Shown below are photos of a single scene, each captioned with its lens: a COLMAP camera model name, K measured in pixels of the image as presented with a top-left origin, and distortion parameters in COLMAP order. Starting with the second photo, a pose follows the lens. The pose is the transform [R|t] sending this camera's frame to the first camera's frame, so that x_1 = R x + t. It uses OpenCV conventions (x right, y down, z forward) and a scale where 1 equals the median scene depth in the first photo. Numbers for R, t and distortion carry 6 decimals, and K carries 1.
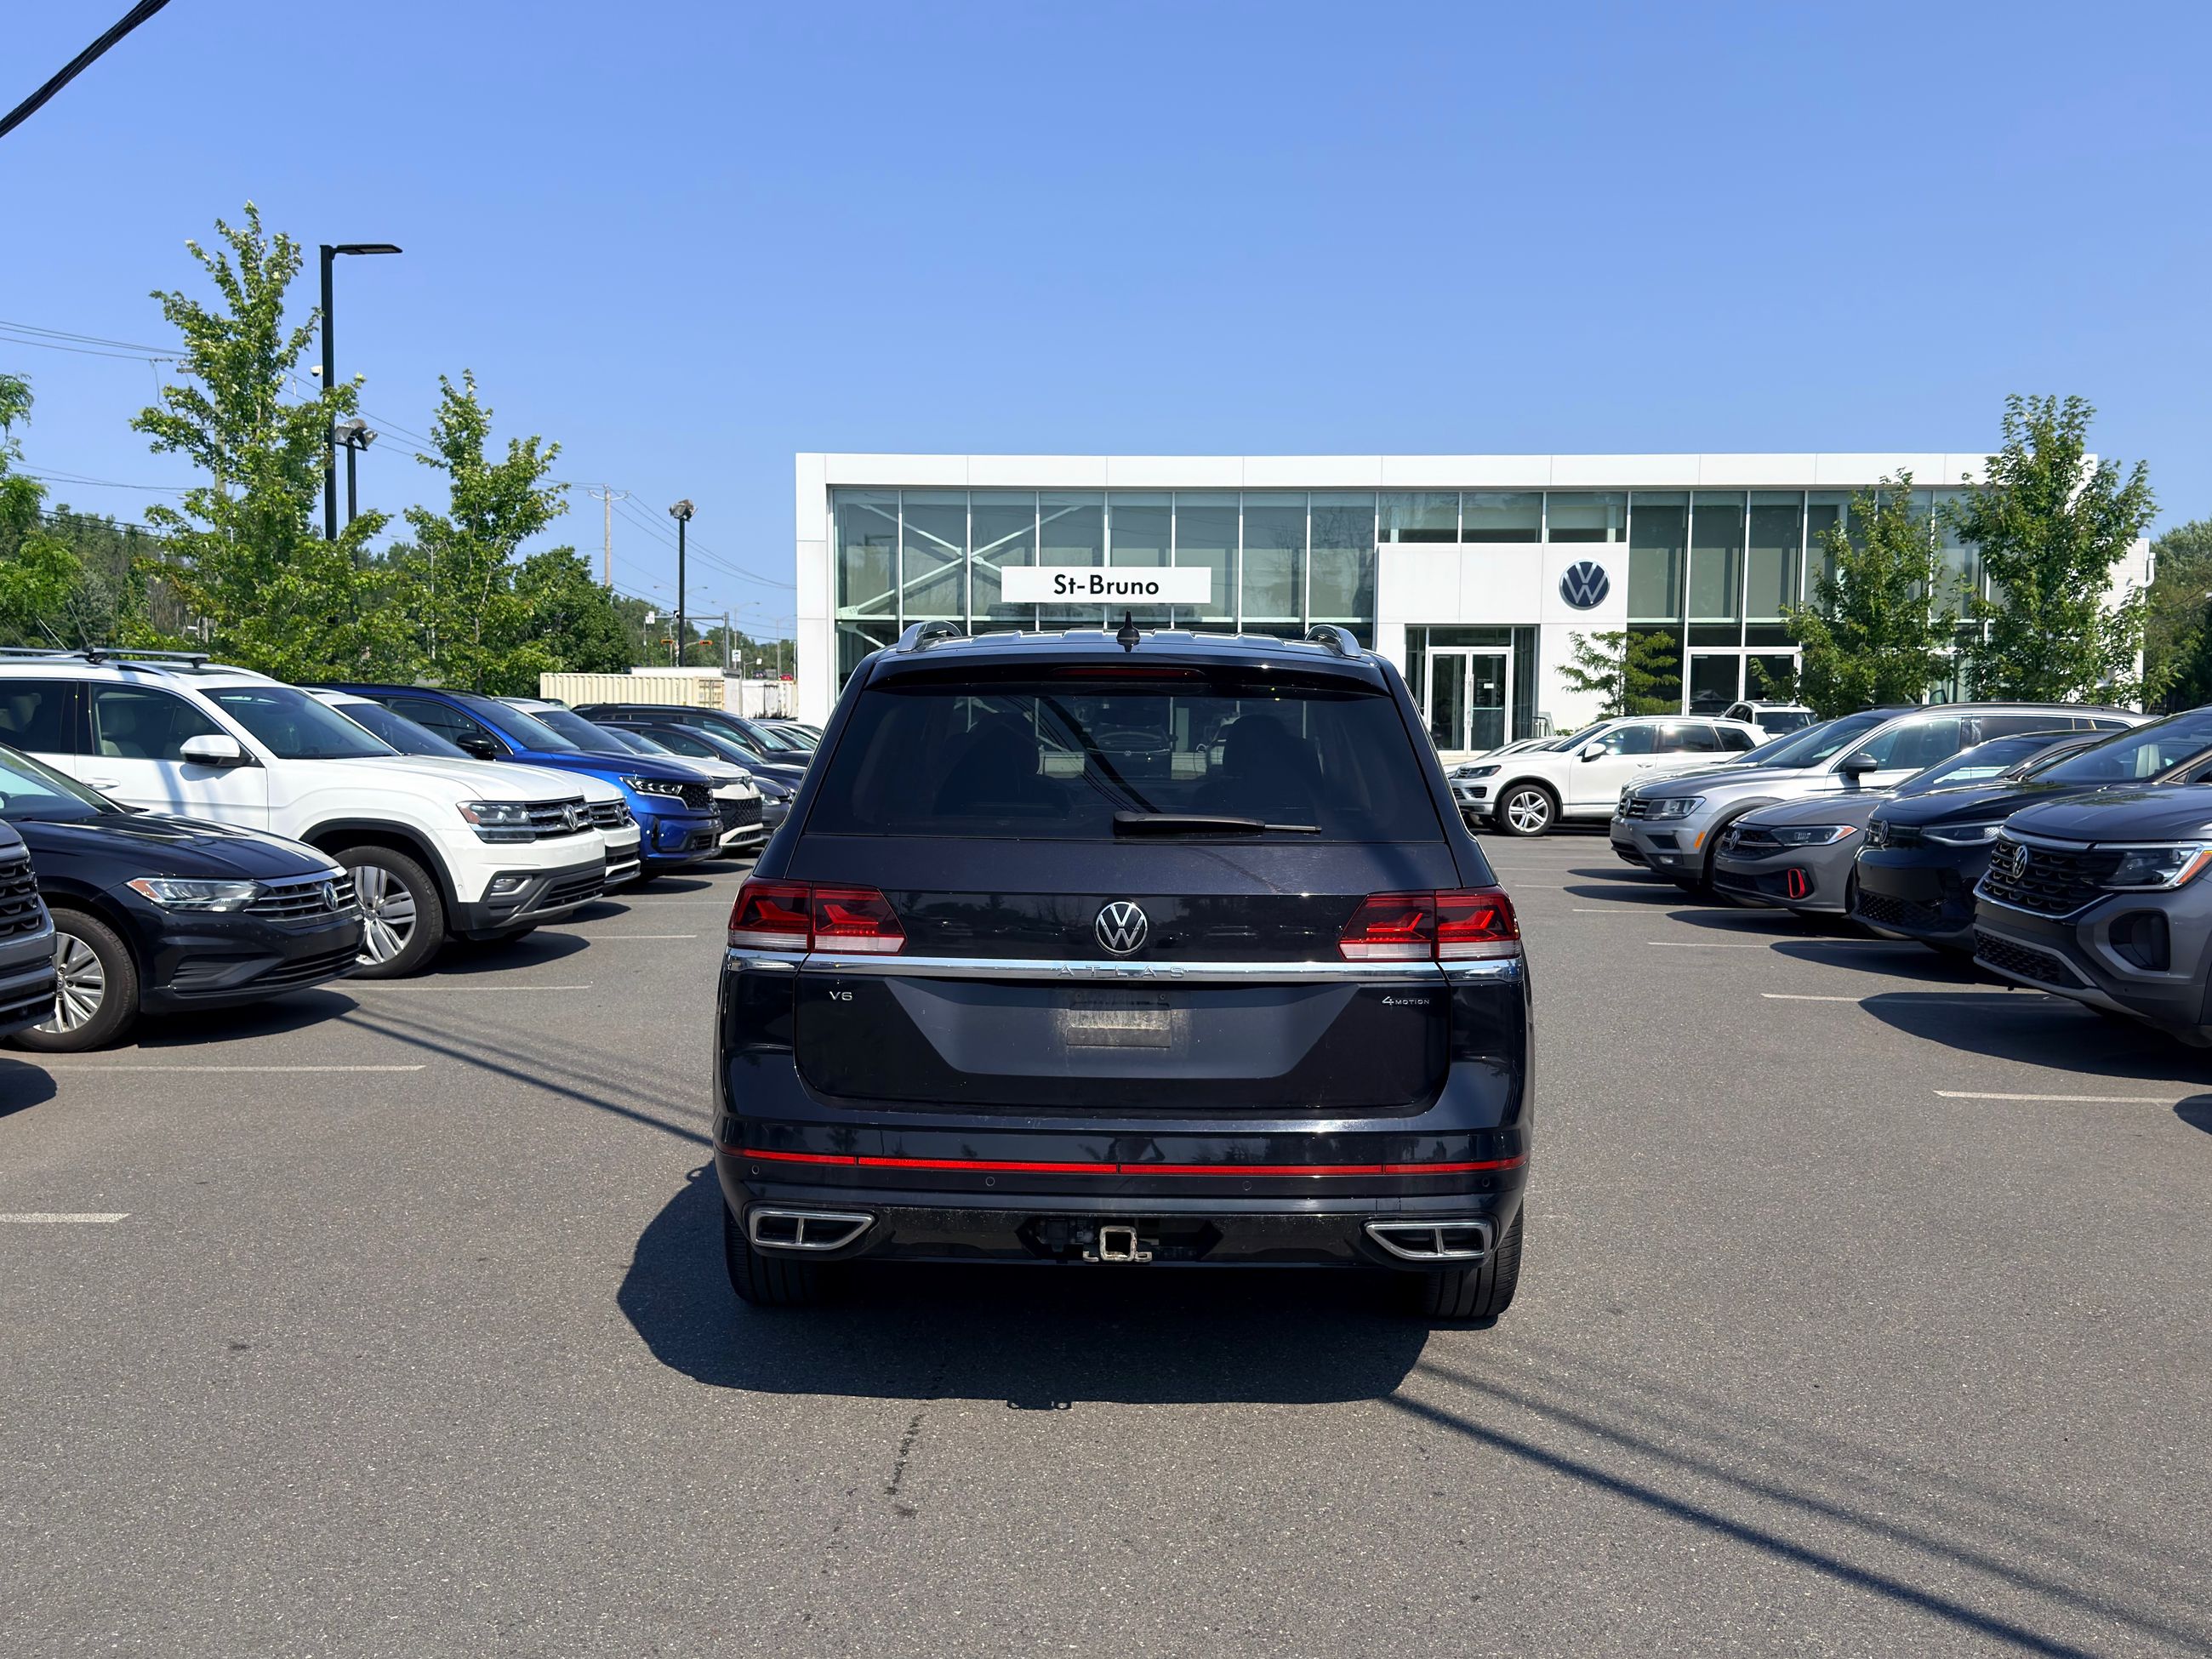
lens RADIAL K [[2061.4, 0, 1112.7], [0, 2061.4, 838.2], [0, 0, 1]] dist [0.187098, -0.421726]
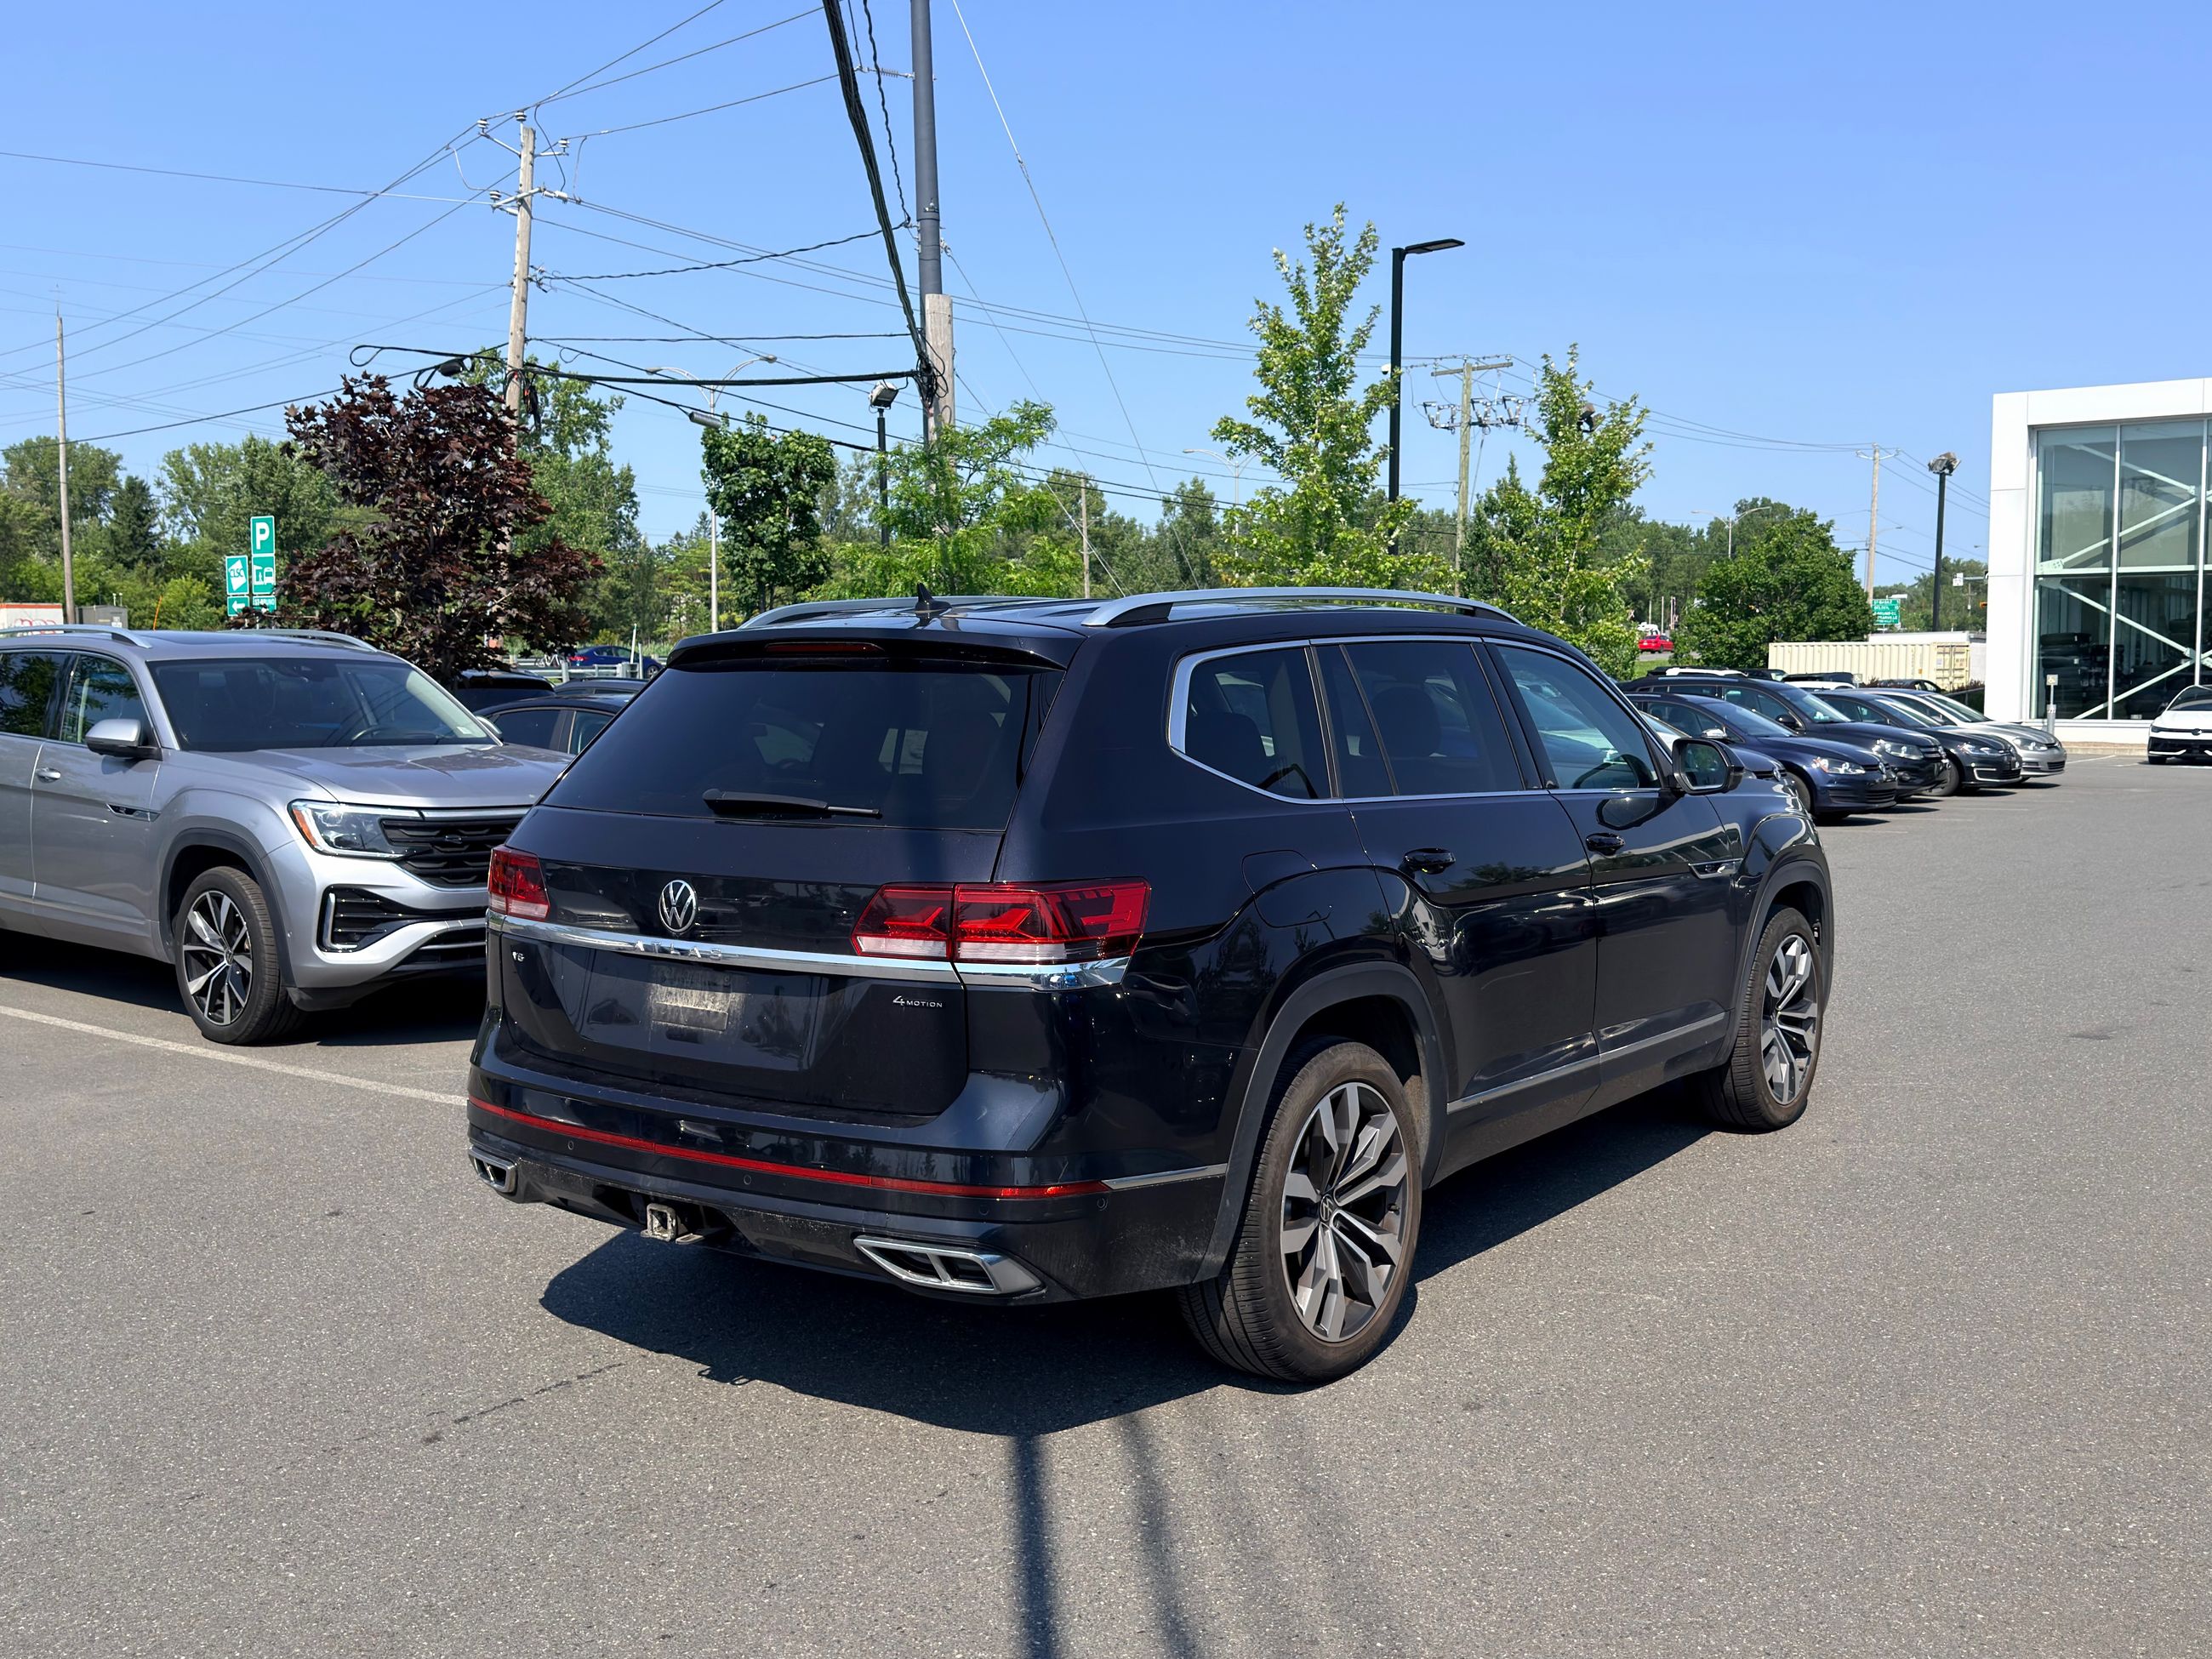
lens RADIAL K [[2061.4, 0, 1112.7], [0, 2061.4, 838.2], [0, 0, 1]] dist [0.187098, -0.421726]
pose [[0.816361, 0.034471, -0.576512, 0.081990], [-0.026604, 0.999402, 0.022085, -0.001847], [0.576928, -0.002691, 0.816790, 0.033523]]
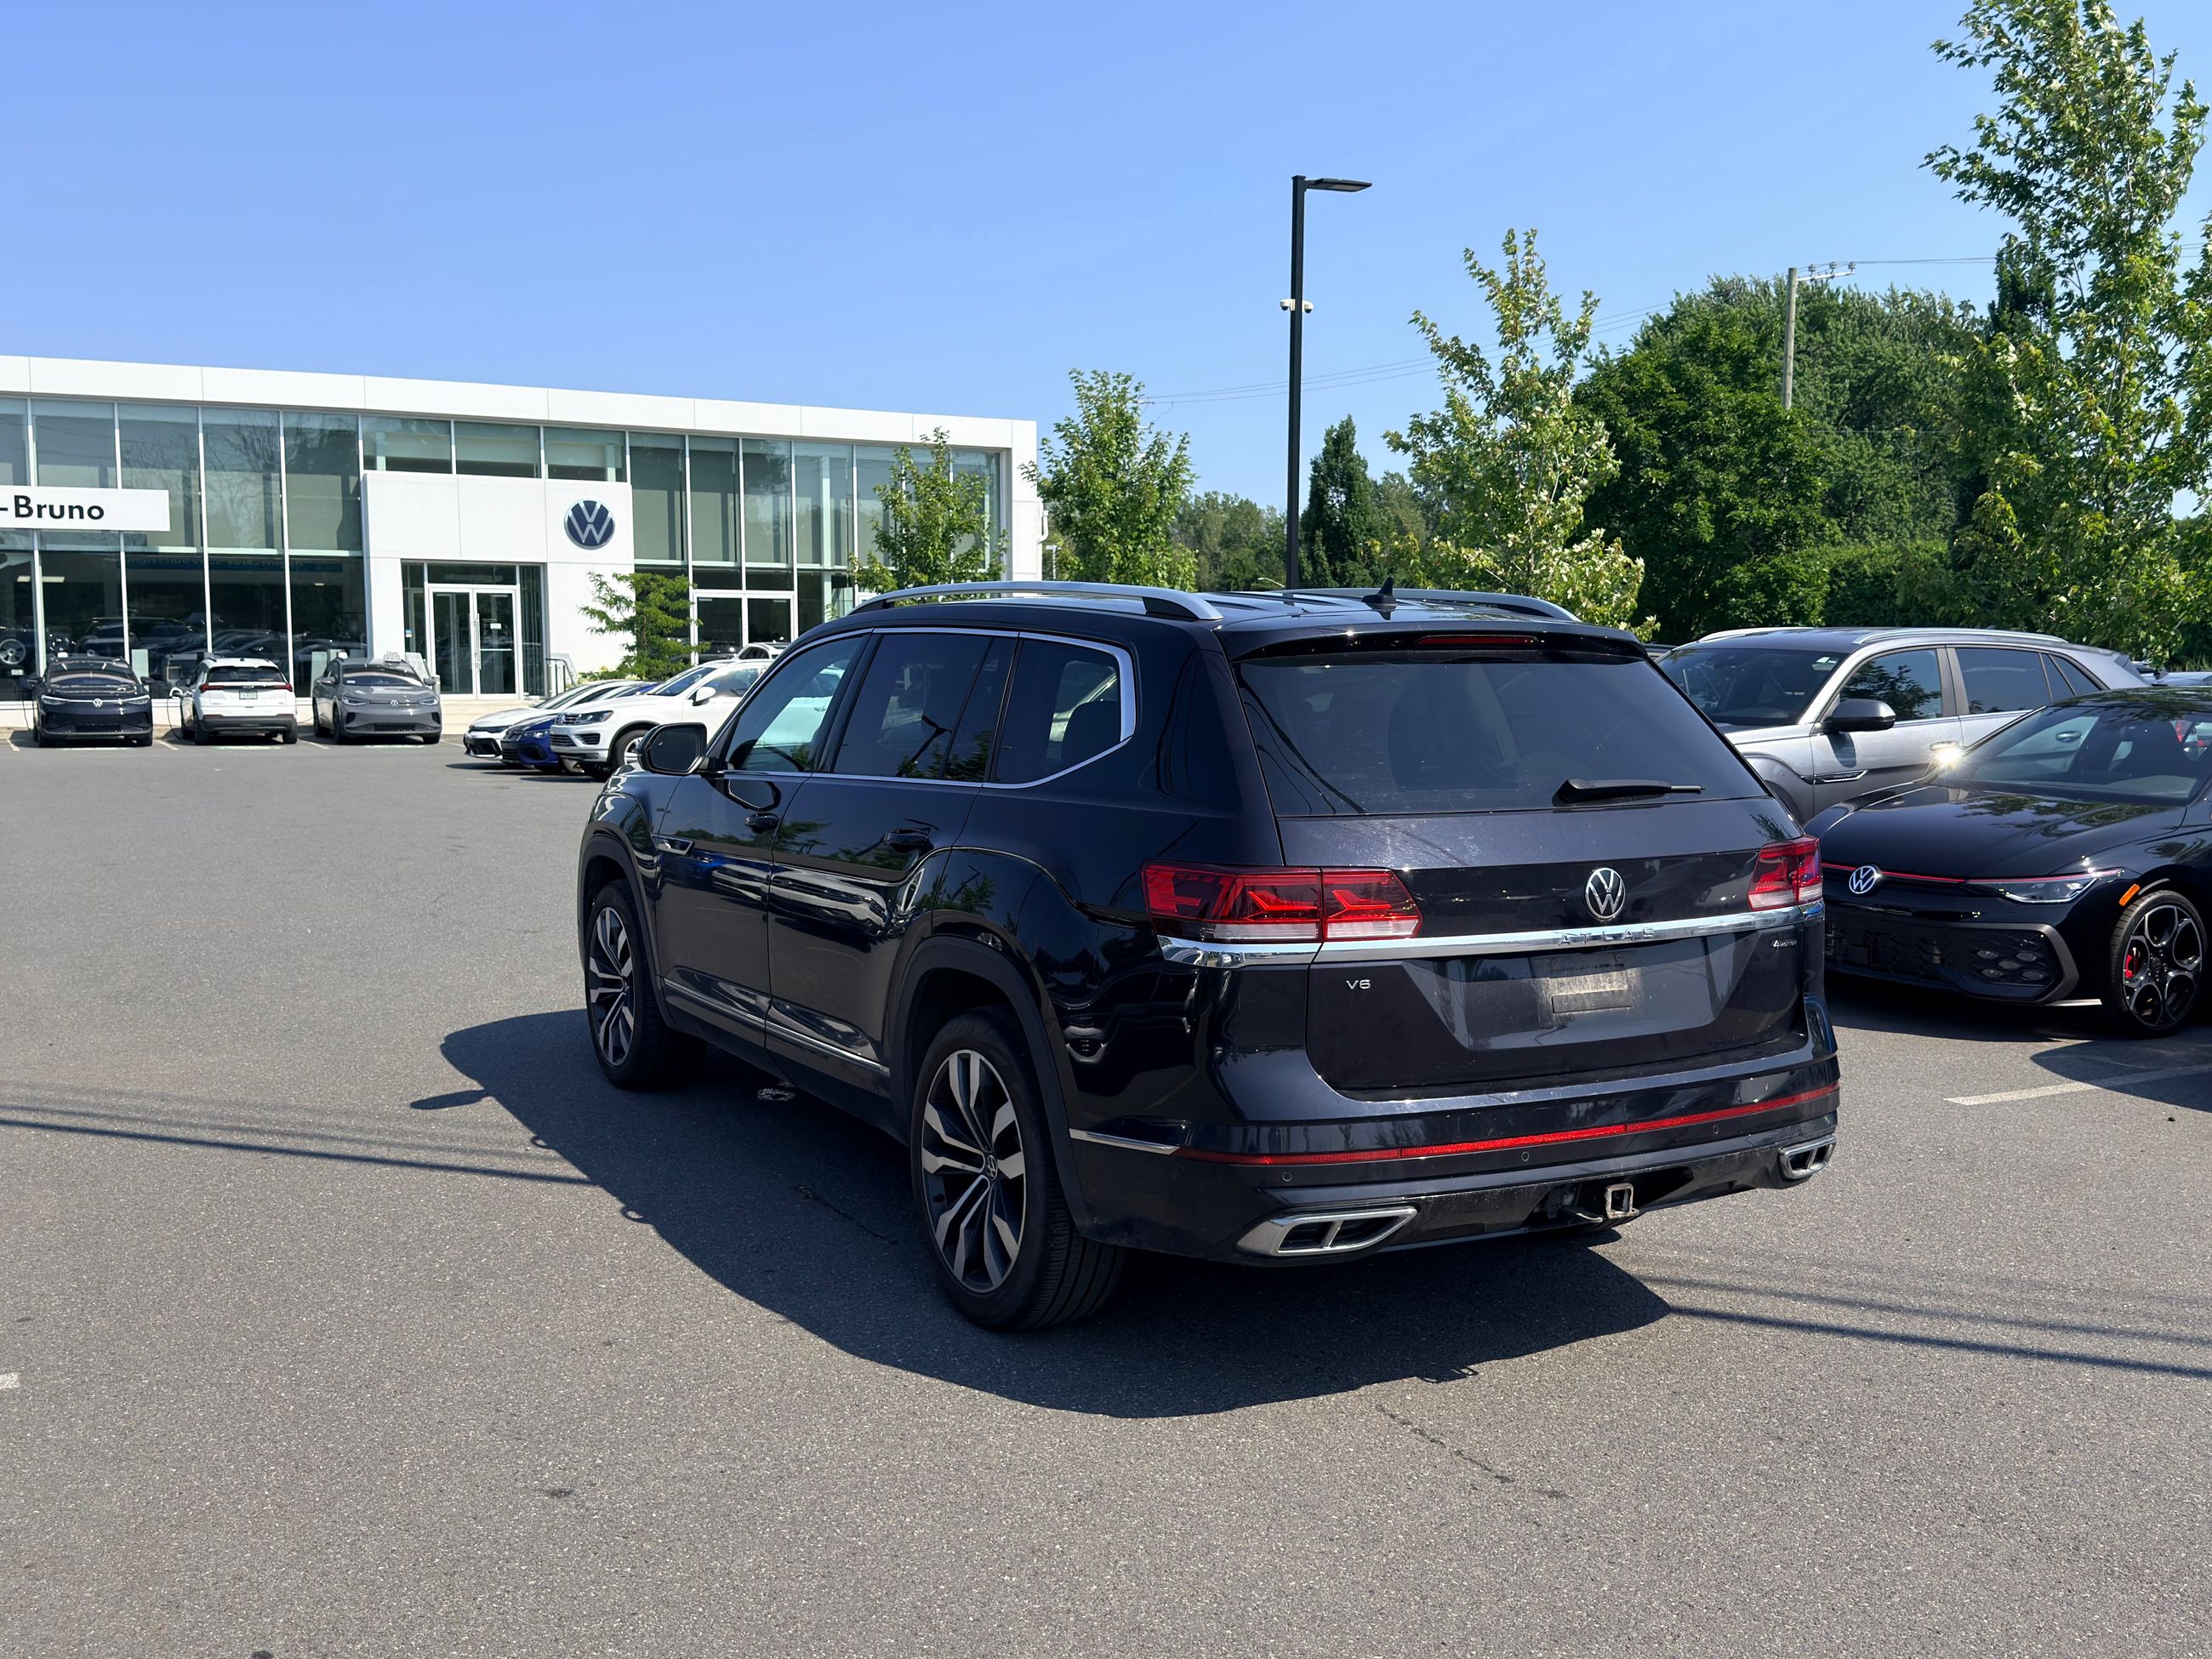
lens RADIAL K [[2061.4, 0, 1112.7], [0, 2061.4, 838.2], [0, 0, 1]] dist [0.187098, -0.421726]
pose [[0.857518, -0.054668, 0.511541, -0.079663], [0.039532, 0.998400, 0.040430, -0.003826], [-0.512933, -0.014447, 0.858307, 0.026764]]
